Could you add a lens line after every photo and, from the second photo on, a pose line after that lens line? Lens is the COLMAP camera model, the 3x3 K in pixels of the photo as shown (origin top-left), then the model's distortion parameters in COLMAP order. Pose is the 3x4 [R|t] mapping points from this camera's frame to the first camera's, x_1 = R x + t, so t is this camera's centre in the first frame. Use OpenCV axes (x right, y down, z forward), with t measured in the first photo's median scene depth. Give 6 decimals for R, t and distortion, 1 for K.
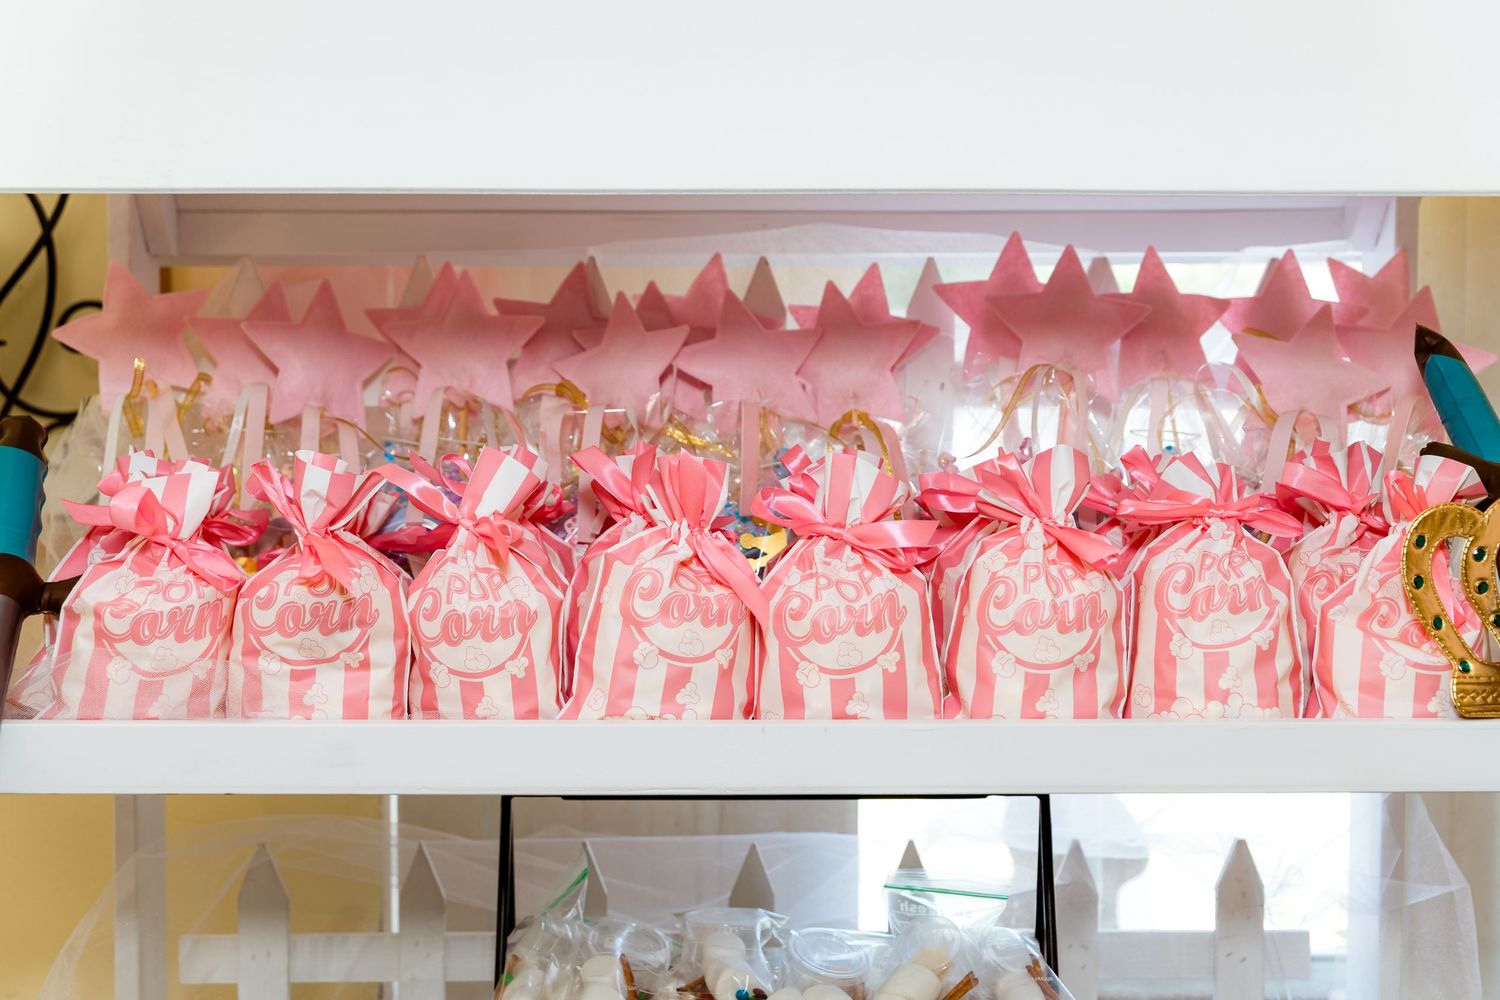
lens RADIAL K [[2124.6, 0, 752.9], [0, 2124.6, 500.5], [0, 0, 1]] dist [0.007075, 0.000000]
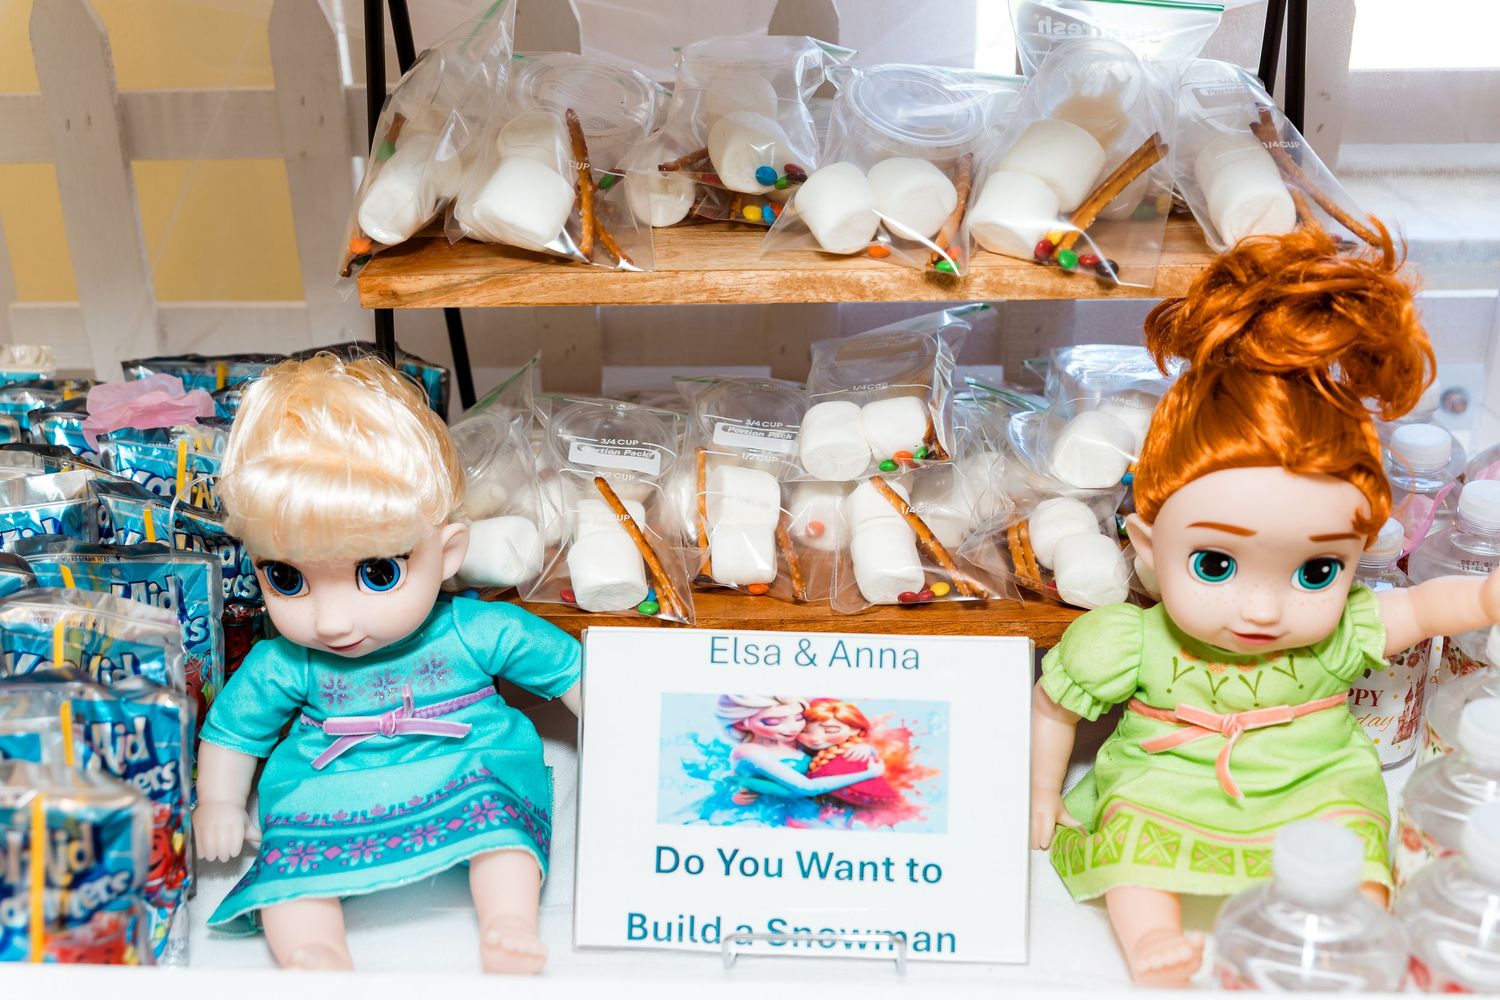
lens RADIAL K [[1807.6, 0, 744.5], [0, 1807.6, 491.9], [0, 0, 1]] dist [-0.012426, 0.000000]
pose [[0.996247, 0.007537, -0.086226, 0.038650], [0.027103, 0.918938, 0.393471, 0.132422], [0.082202, -0.394331, 0.915285, 0.578549]]
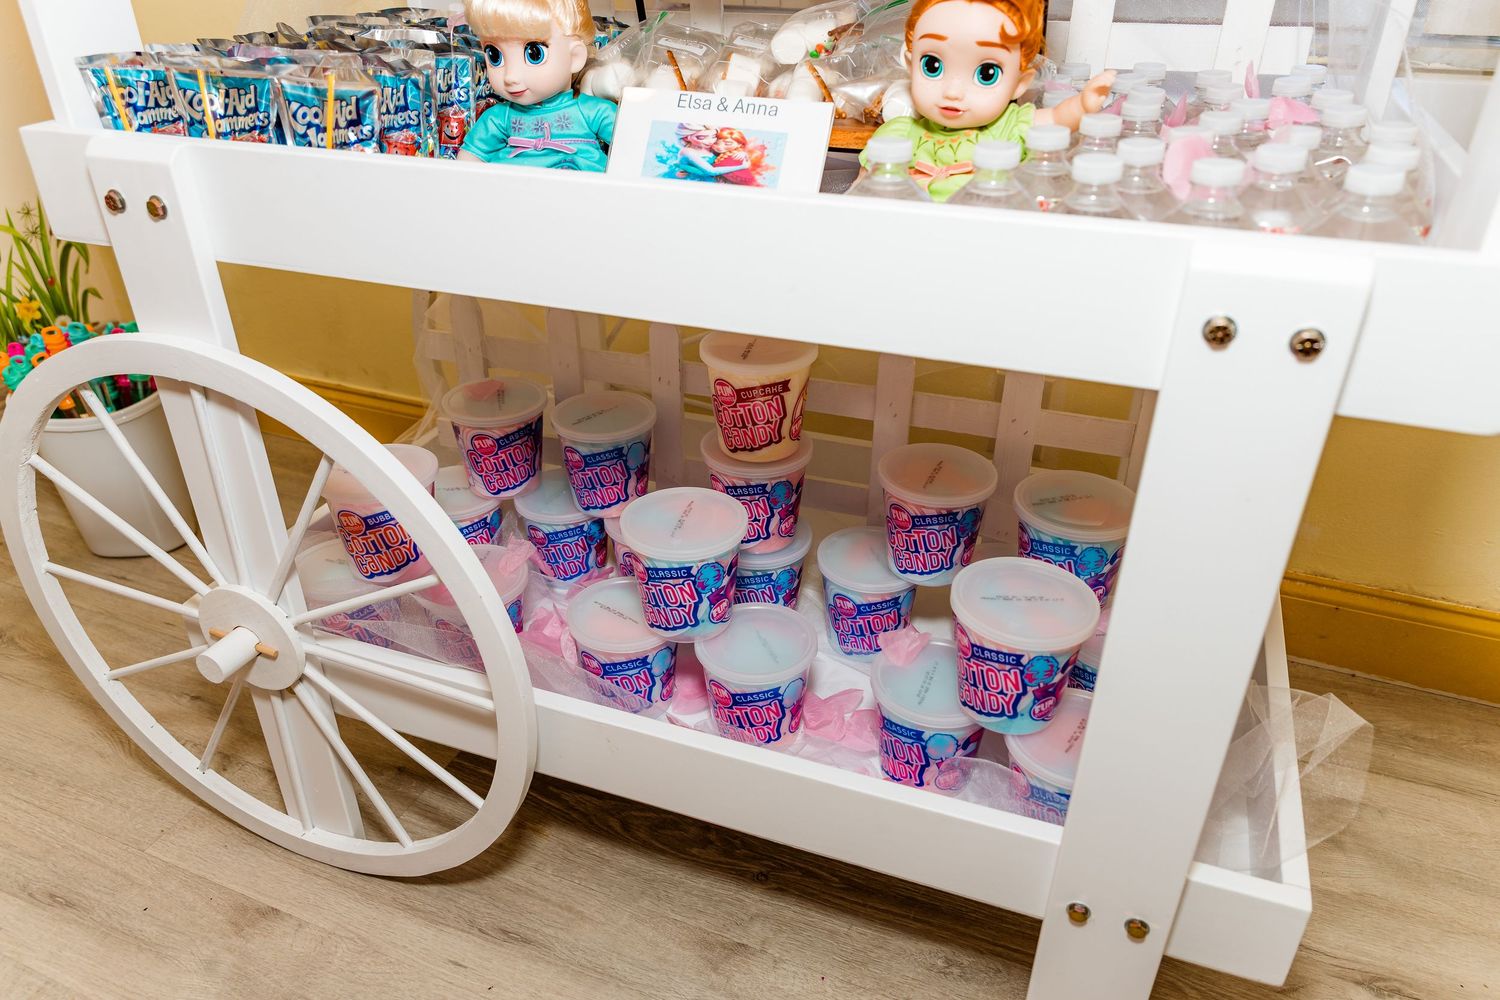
lens RADIAL K [[1048.1, 0, 746.3], [0, 1048.1, 497.0], [0, 0, 1]] dist [0.004051, 0.000801]
pose [[0.930262, 0.180037, -0.319686, 0.268329], [-0.011698, 0.885438, 0.464610, 0.313093], [0.366709, -0.428470, 0.825795, 0.450228]]
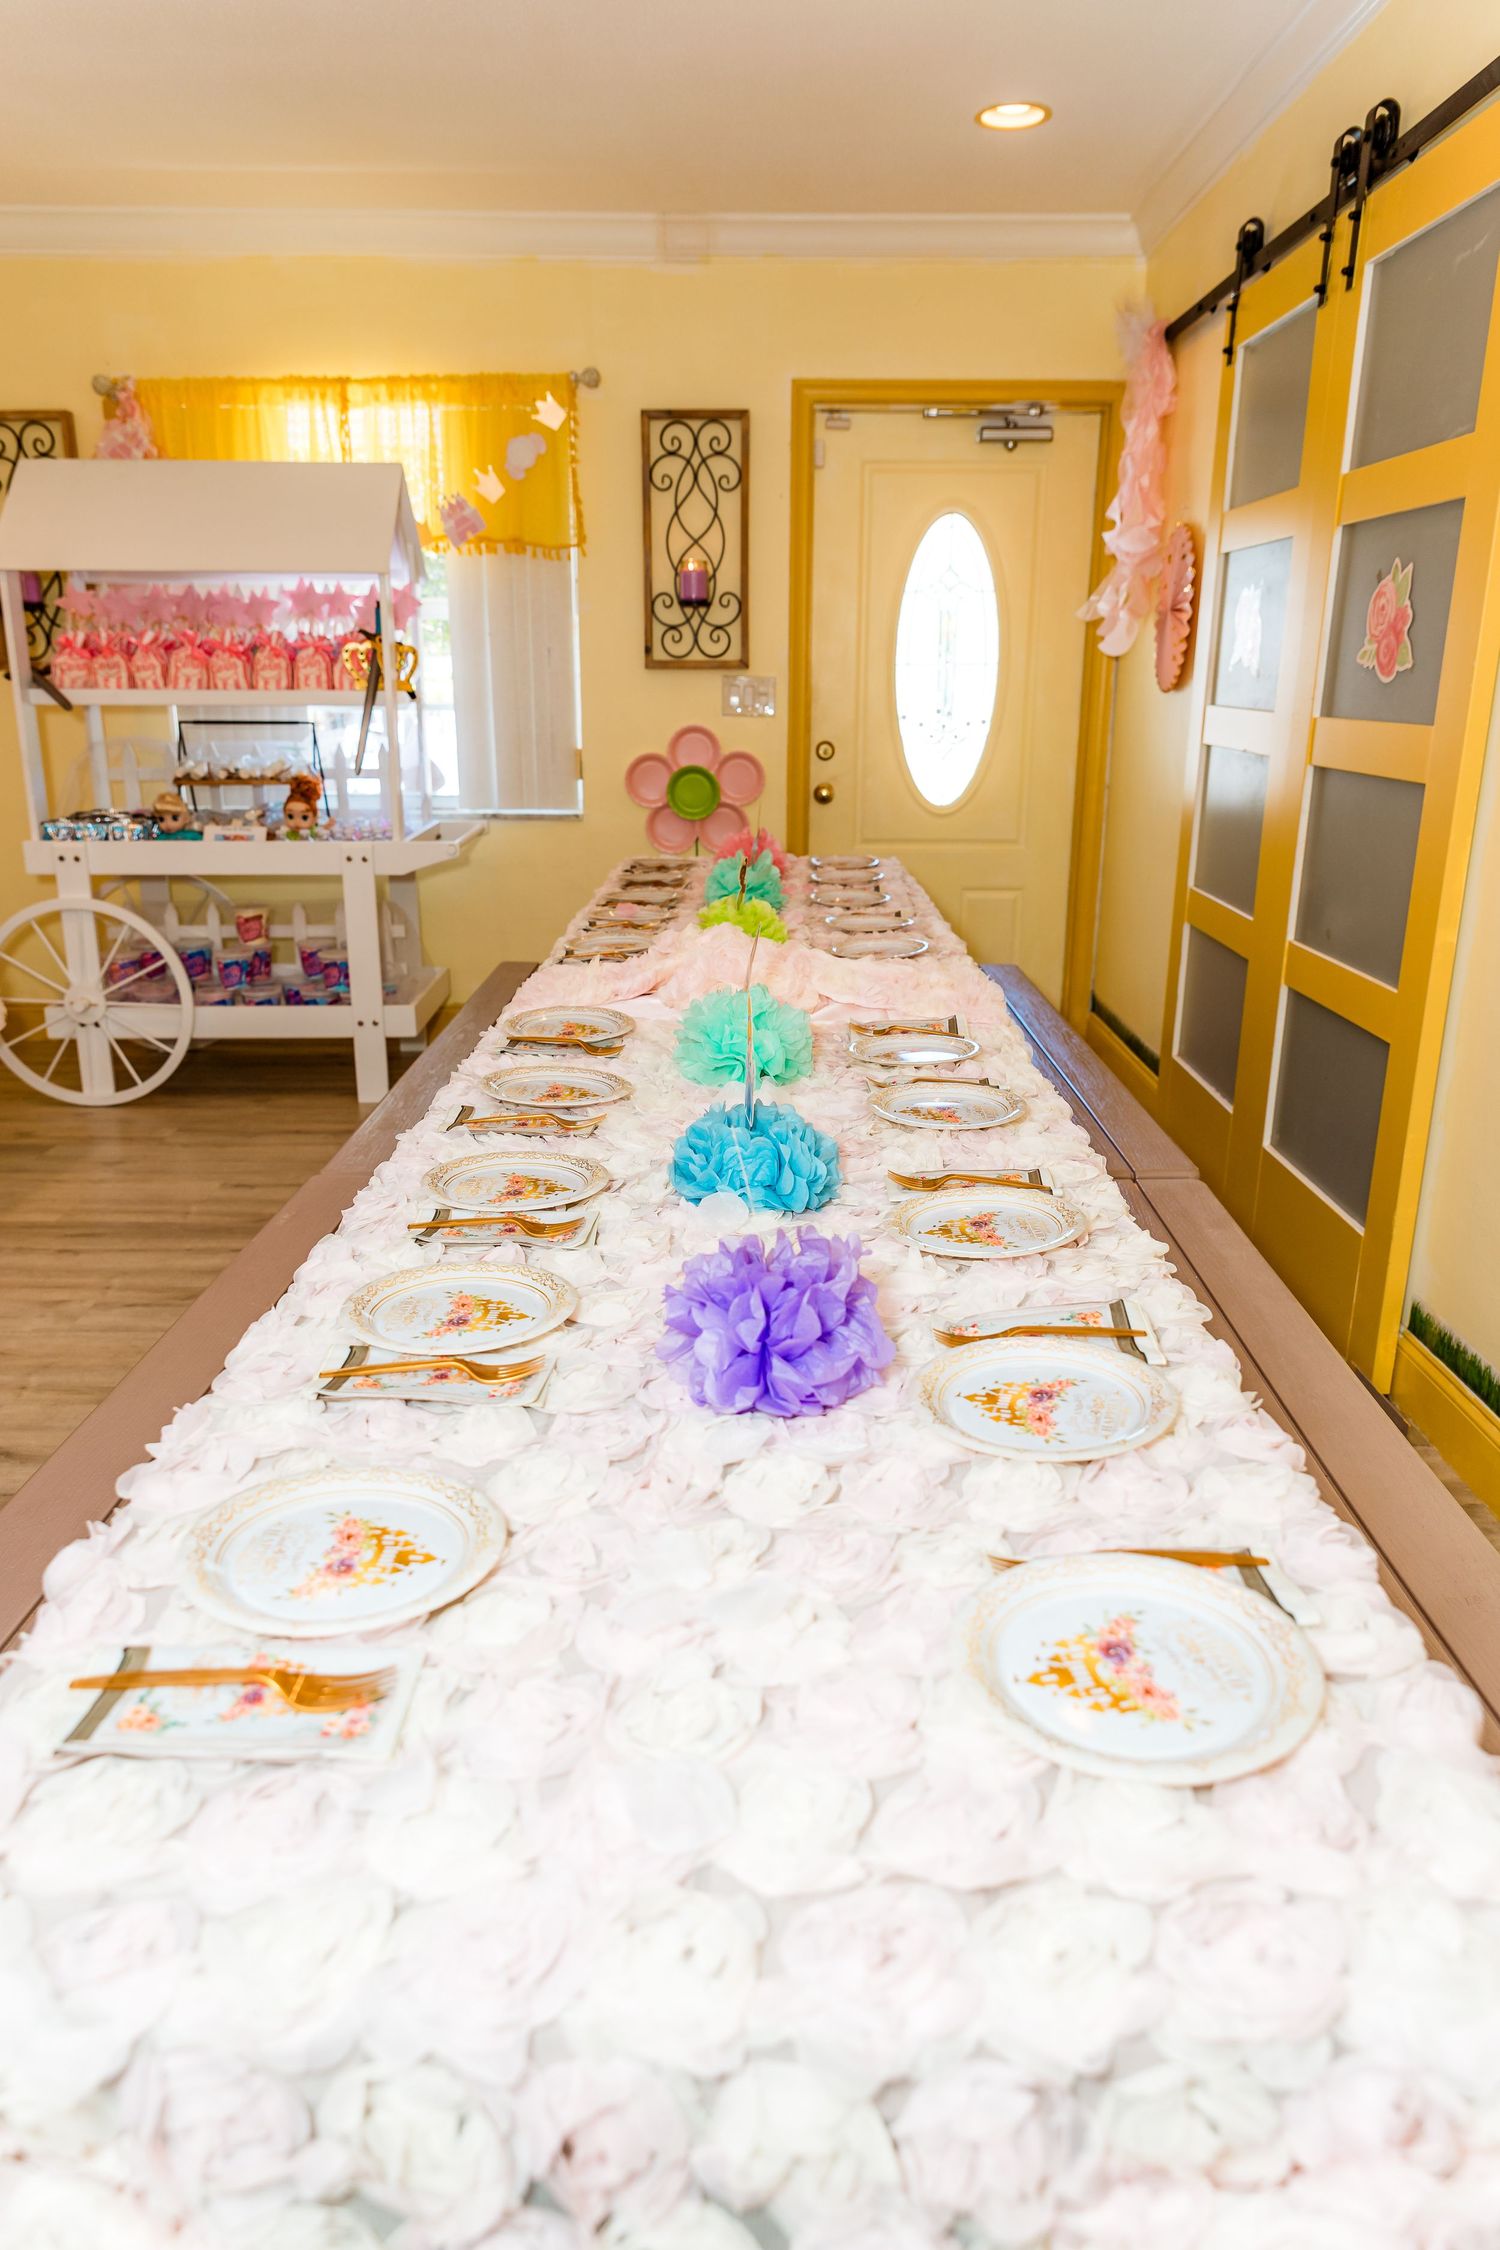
lens RADIAL K [[1572.1, 0, 767.4], [0, 1572.1, 1142.5], [0, 0, 1]] dist [0.004051, 0.000801]
pose [[0.999802, -0.001957, 0.019819, 1.131829], [-0.002965, 0.969441, 0.245306, 0.210606], [-0.019694, -0.245316, 0.969243, -2.542581]]
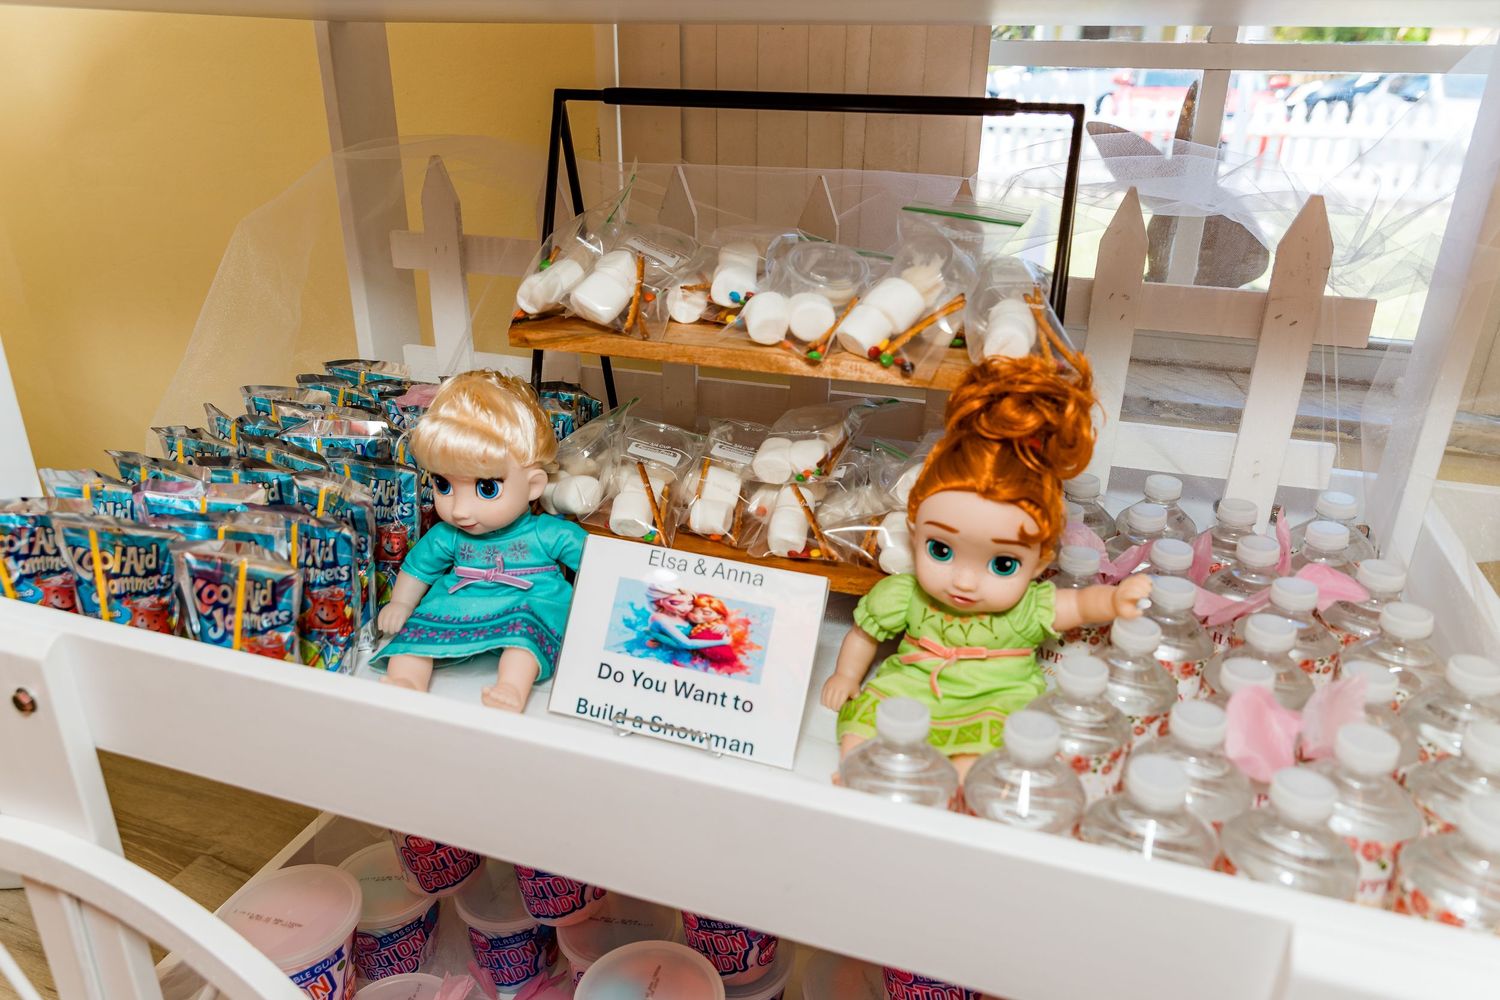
lens RADIAL K [[1048.1, 0, 750.8], [0, 1048.1, 497.1], [0, 0, 1]] dist [0.004051, 0.000801]
pose [[0.942376, 0.142769, -0.302564, 0.197951], [-0.030304, 0.937083, 0.347789, 0.168590], [0.333181, -0.318579, 0.887411, 0.597135]]
